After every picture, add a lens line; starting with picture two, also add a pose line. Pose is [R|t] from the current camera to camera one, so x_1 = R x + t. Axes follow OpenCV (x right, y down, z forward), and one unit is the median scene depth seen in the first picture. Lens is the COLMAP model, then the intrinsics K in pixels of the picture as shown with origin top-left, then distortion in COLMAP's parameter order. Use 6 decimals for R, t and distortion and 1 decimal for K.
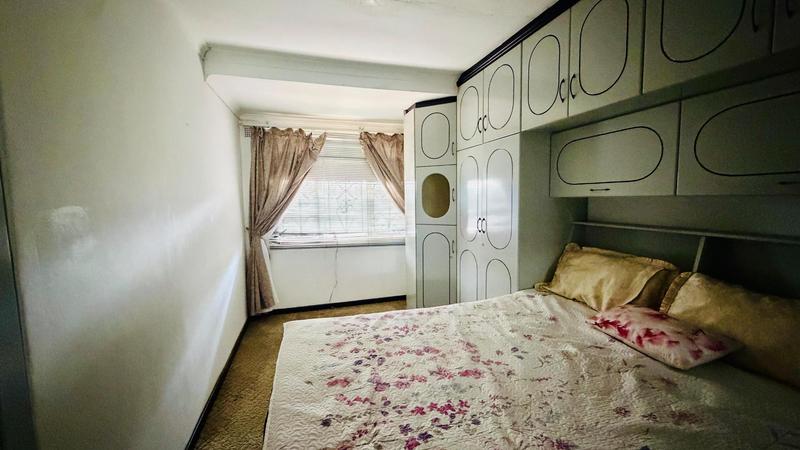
lens RADIAL K [[317.3, 0, 398.2], [0, 317.3, 219.7], [0, 0, 1]] dist [-0.001163, 0.000527]
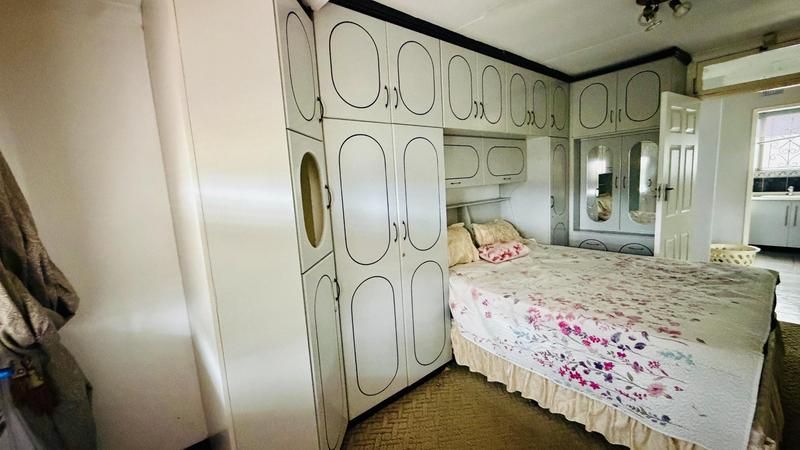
lens RADIAL K [[317.3, 0, 402.8], [0, 317.3, 227.7], [0, 0, 1]] dist [-0.001163, 0.000527]
pose [[-0.415101, -0.110450, 0.903046, -0.782087], [0.119774, 0.977329, 0.174592, -0.208063], [-0.901857, 0.180634, -0.392461, 2.220471]]
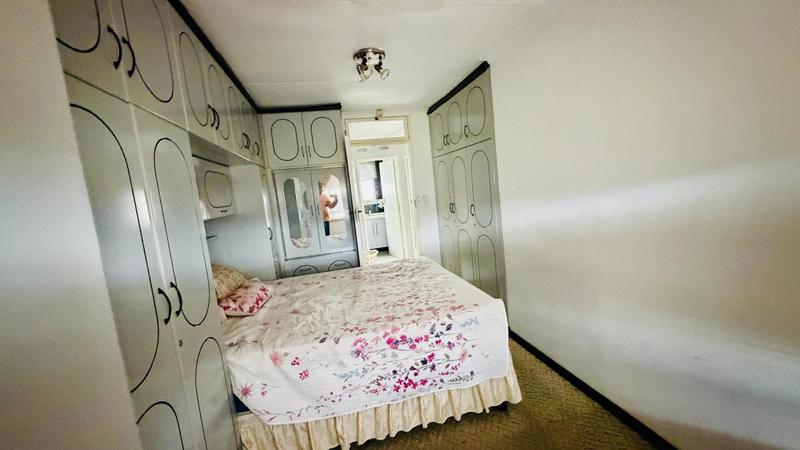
lens RADIAL K [[317.3, 0, 398.2], [0, 317.3, 227.1], [0, 0, 1]] dist [-0.001163, 0.000527]
pose [[-0.993580, 0.095482, 0.060679, -0.022070], [0.105143, 0.977330, 0.183768, -0.207310], [-0.041757, 0.188968, -0.981095, 2.394286]]
